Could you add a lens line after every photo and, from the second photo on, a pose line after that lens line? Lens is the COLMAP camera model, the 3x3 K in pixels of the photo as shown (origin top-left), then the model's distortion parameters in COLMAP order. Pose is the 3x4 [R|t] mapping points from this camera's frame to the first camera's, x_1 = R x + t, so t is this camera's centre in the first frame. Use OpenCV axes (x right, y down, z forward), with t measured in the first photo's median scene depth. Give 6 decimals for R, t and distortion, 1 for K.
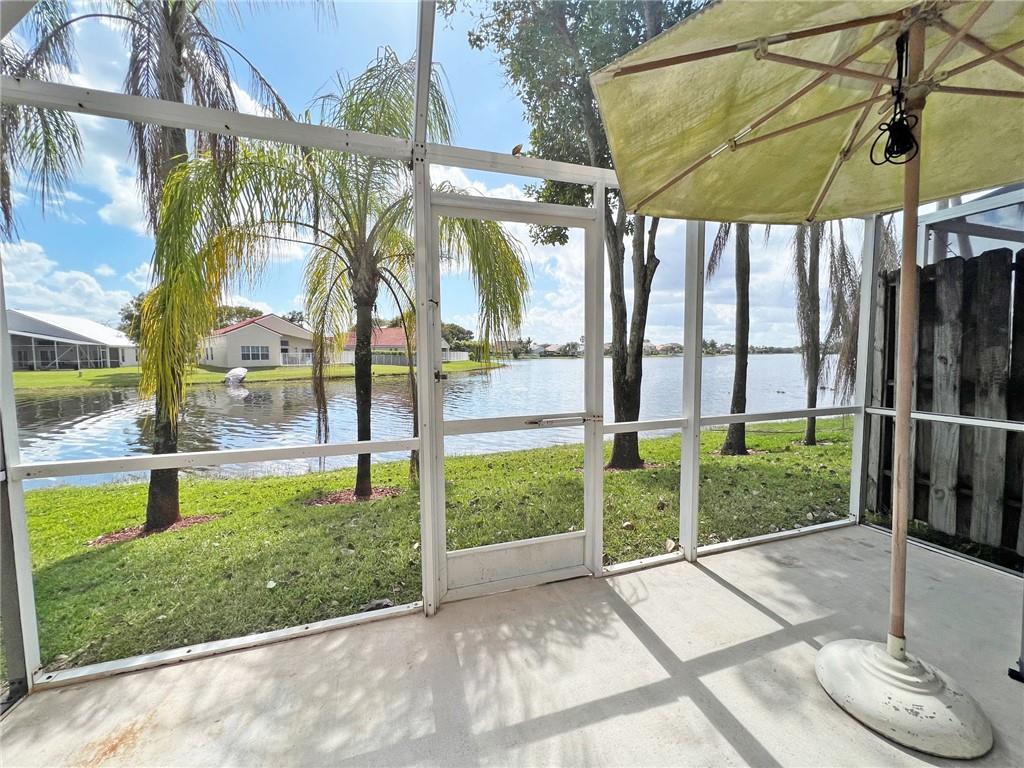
lens RADIAL K [[411.0, 0, 511.7], [0, 411.0, 382.2], [0, 0, 1]] dist [-0.000940, 0.000485]
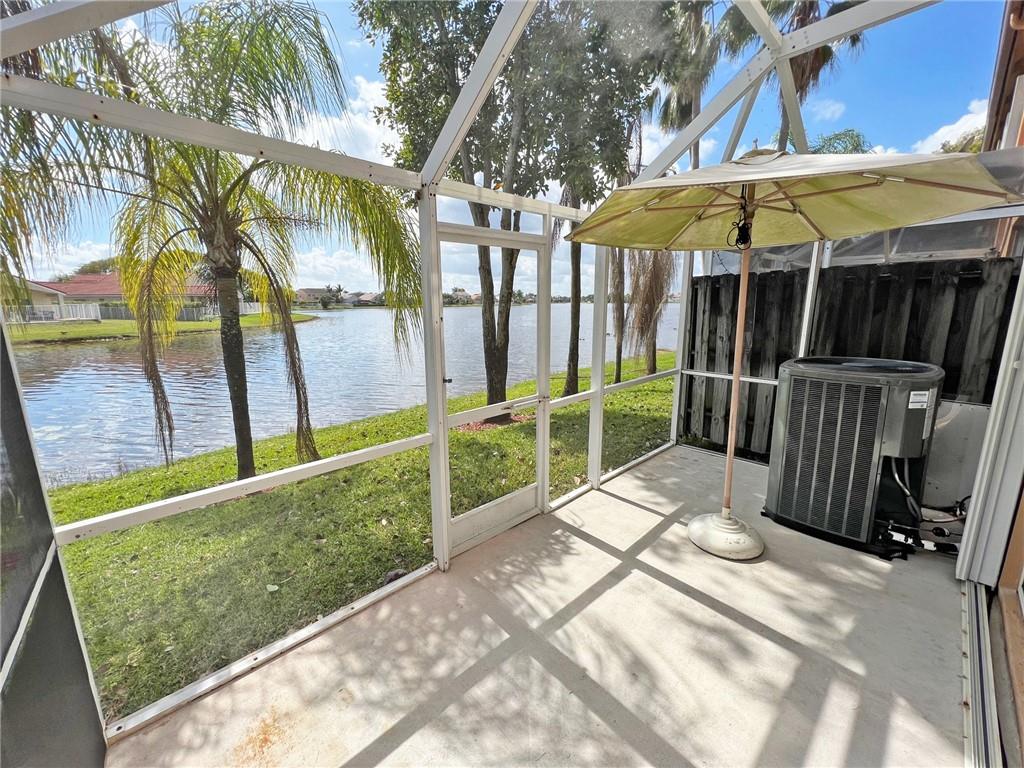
lens RADIAL K [[411.0, 0, 510.4], [0, 411.0, 380.3], [0, 0, 1]] dist [-0.000940, 0.000485]
pose [[0.906458, -0.078257, 0.414982, -0.372896], [0.028512, 0.991778, 0.124750, -0.117603], [-0.421332, -0.101249, 0.901237, -0.111580]]
